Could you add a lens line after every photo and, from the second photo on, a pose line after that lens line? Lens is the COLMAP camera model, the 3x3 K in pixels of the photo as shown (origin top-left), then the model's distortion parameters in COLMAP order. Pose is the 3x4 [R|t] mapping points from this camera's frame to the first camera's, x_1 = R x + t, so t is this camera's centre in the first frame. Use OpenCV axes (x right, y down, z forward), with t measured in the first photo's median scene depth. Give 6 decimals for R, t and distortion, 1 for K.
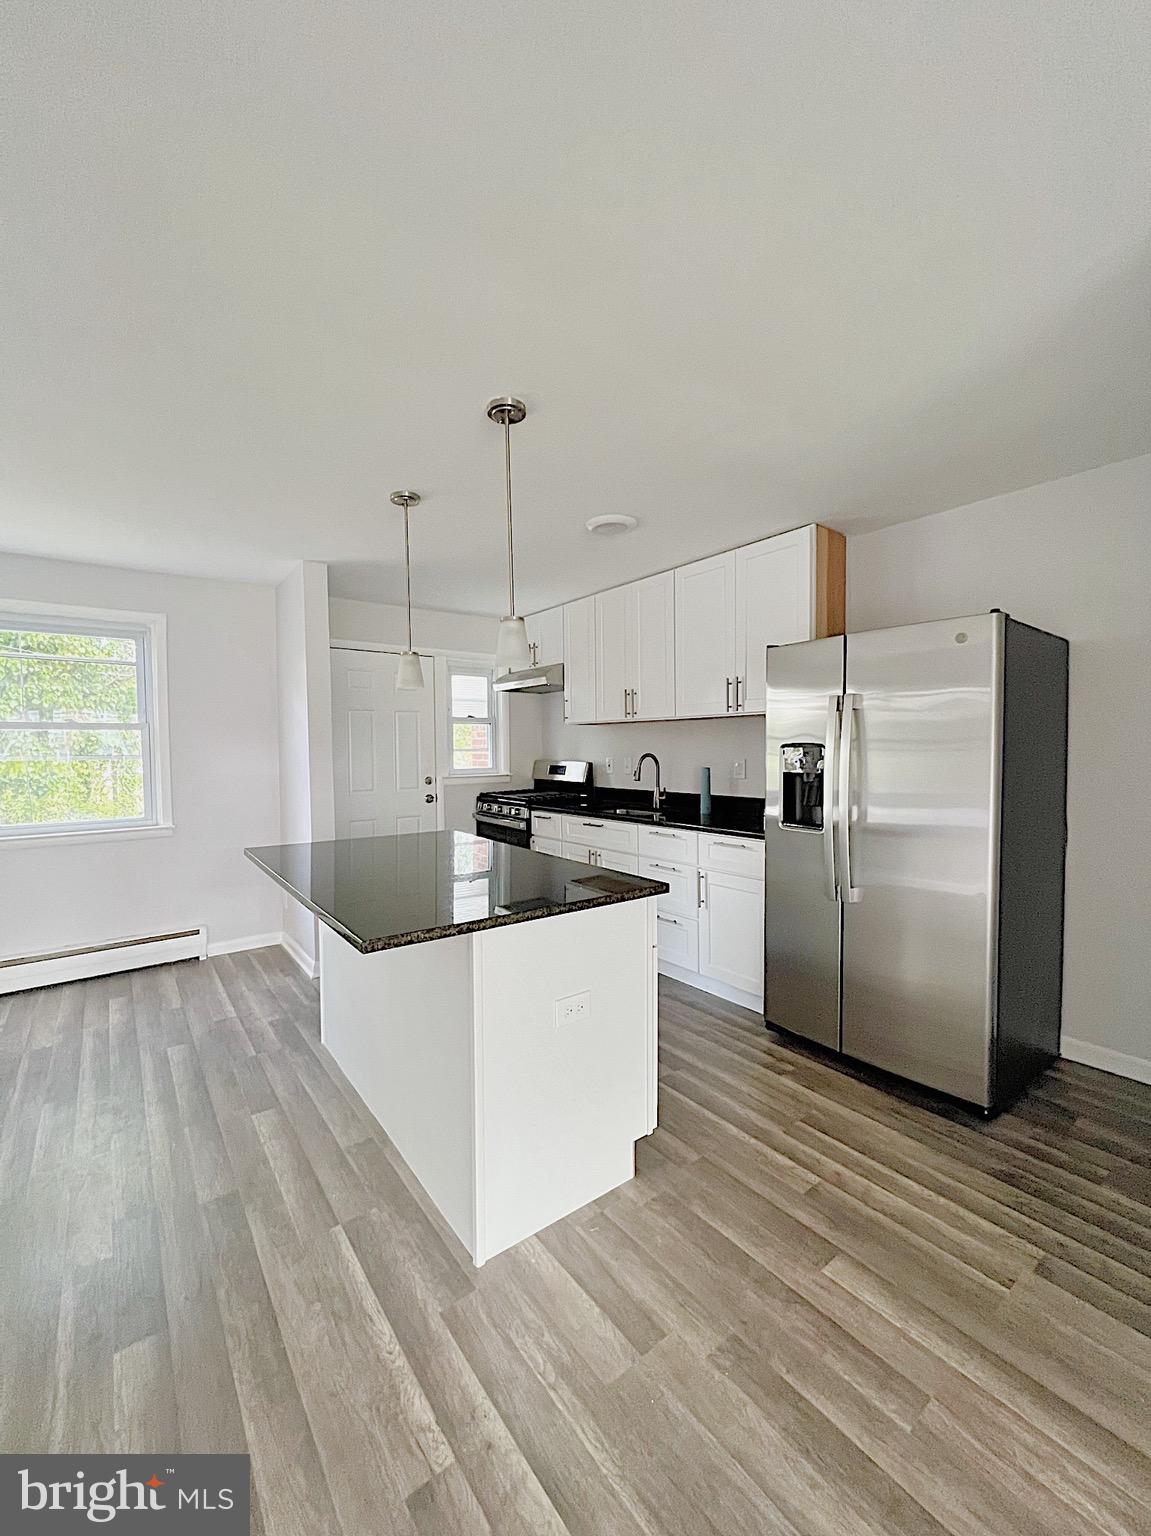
lens RADIAL K [[612.5, 0, 570.9], [0, 612.5, 768.1], [0, 0, 1]] dist [-0.000667, -0.000151]
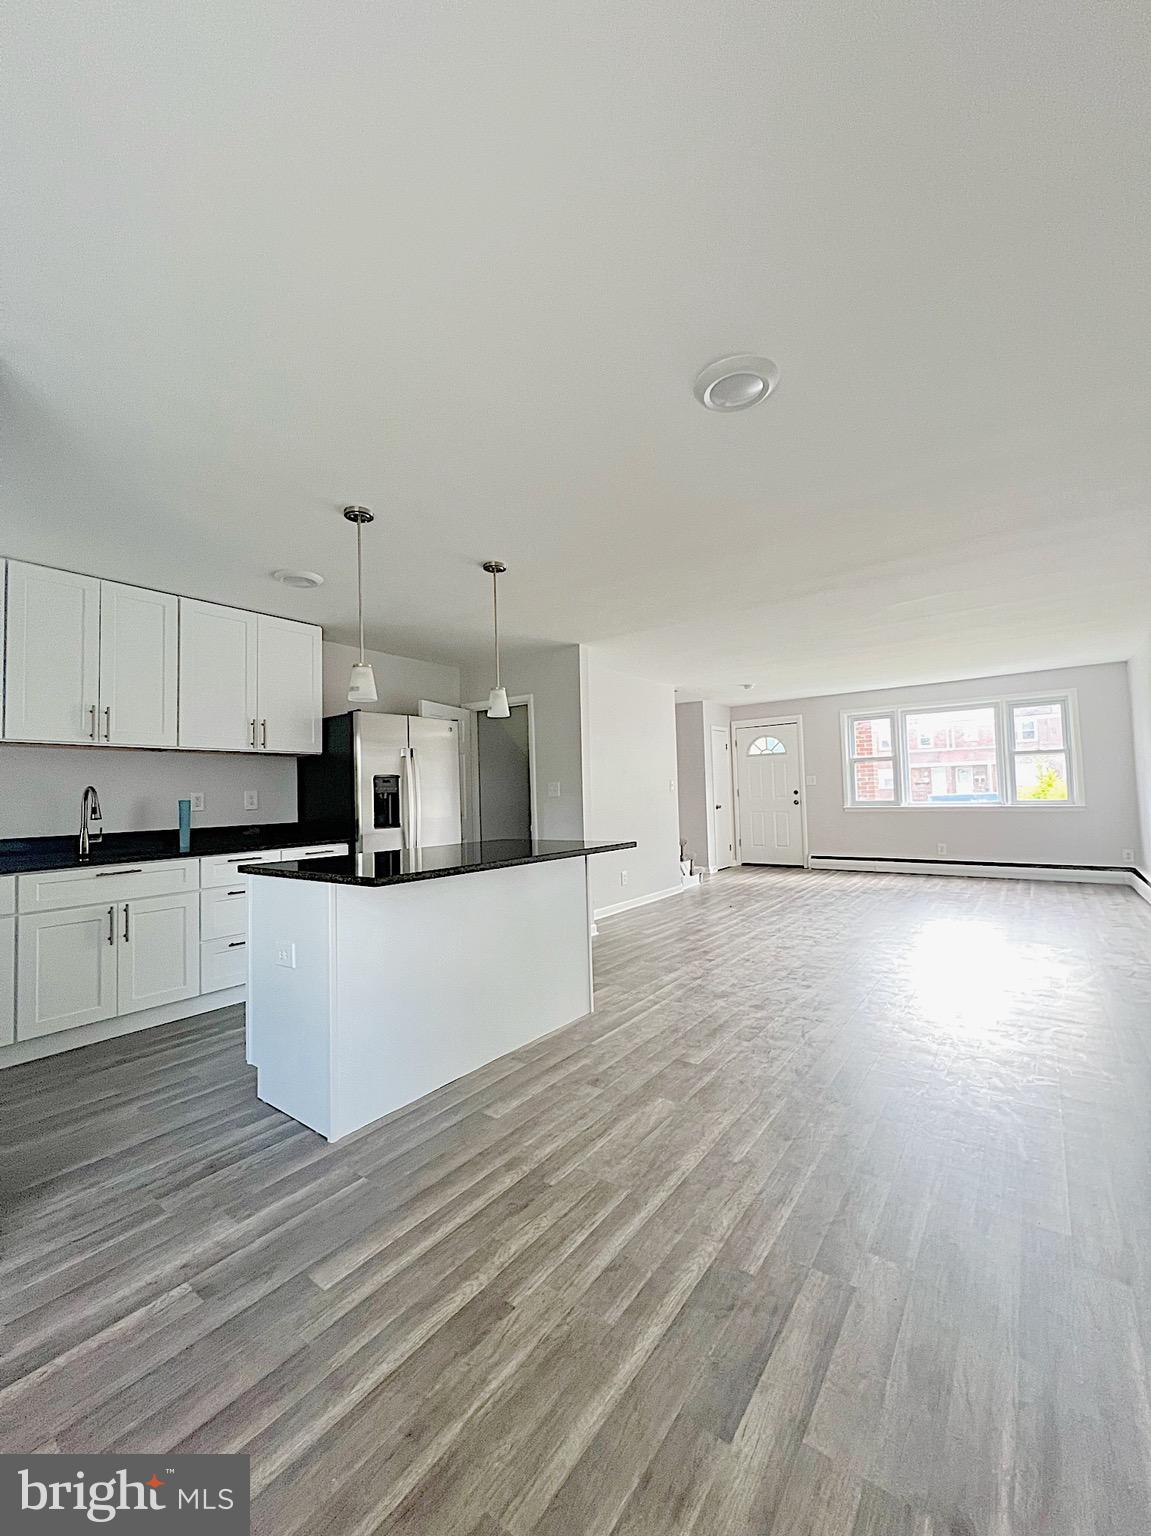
lens RADIAL K [[608.8, 0, 572.3], [0, 608.8, 769.5], [0, 0, 1]] dist [-0.000422, 0.000015]
pose [[-0.271885, 0.061394, 0.960369, -1.182561], [0.064089, 0.996902, -0.045586, 0.044265], [-0.960193, 0.049155, -0.274978, 0.866740]]
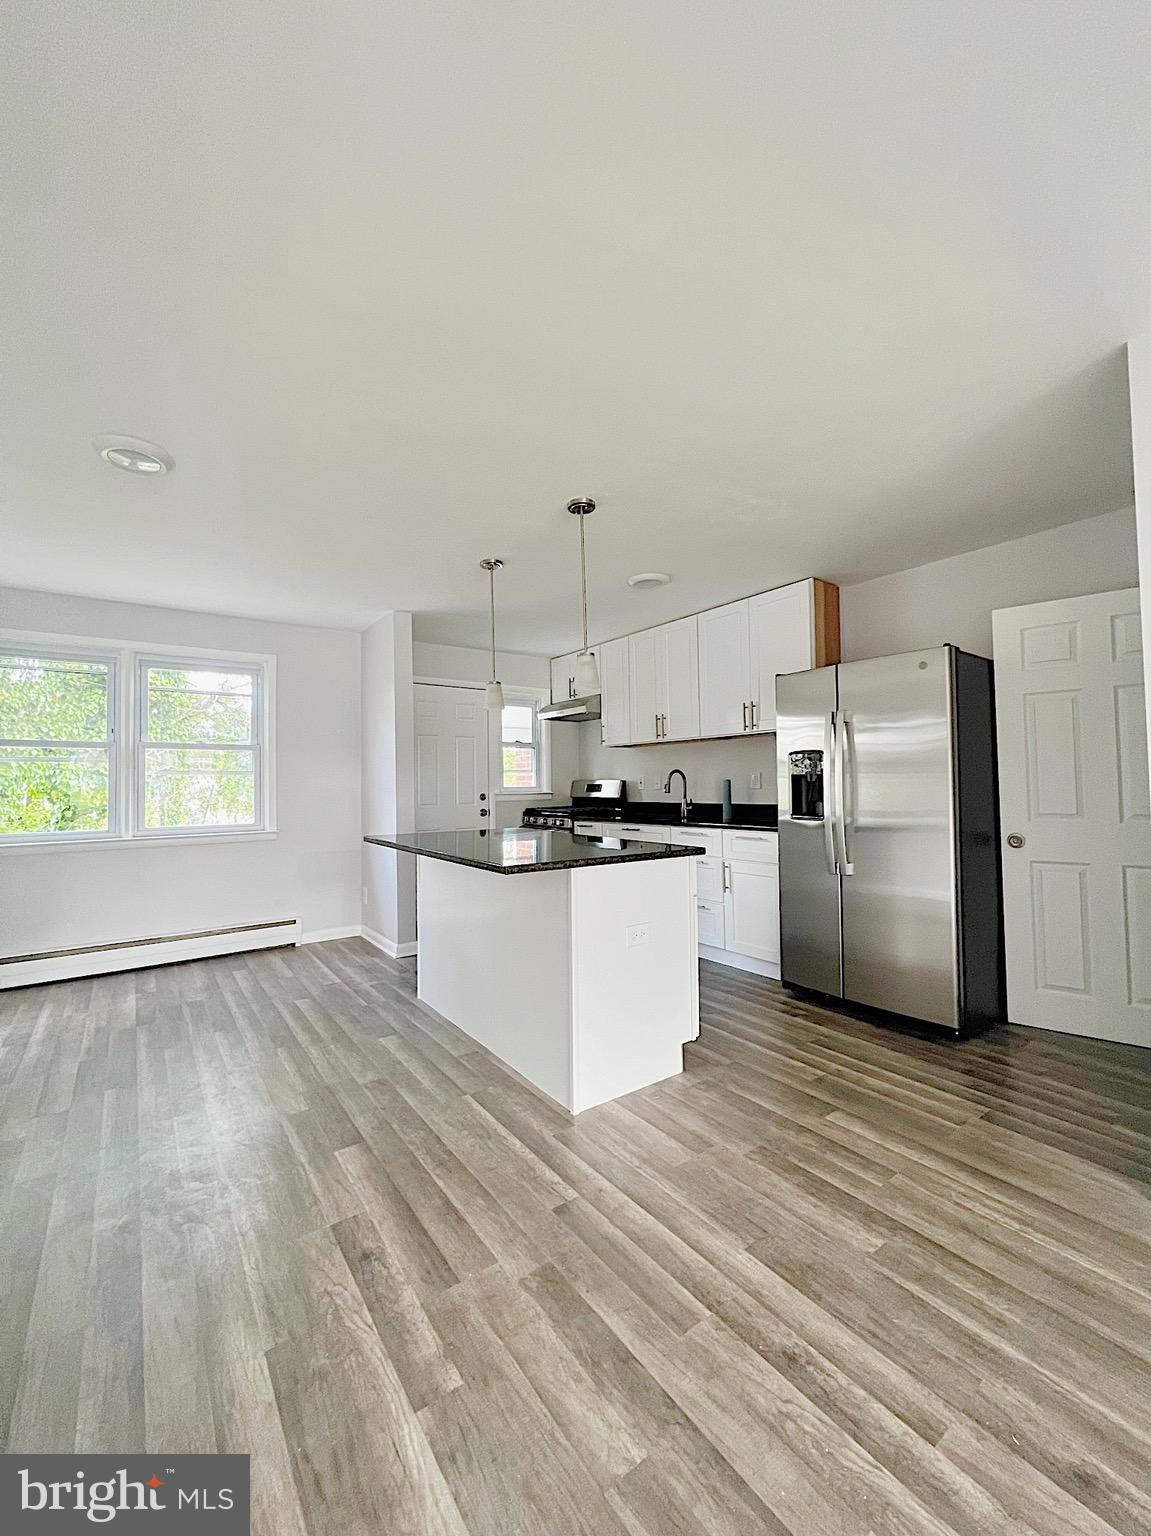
lens RADIAL K [[608.8, 0, 572.3], [0, 608.8, 769.5], [0, 0, 1]] dist [-0.000422, 0.000015]
pose [[0.999753, -0.005096, -0.021651, -0.066442], [0.003799, 0.998217, -0.059563, 0.063386], [0.021916, 0.059466, 0.997990, -0.228173]]
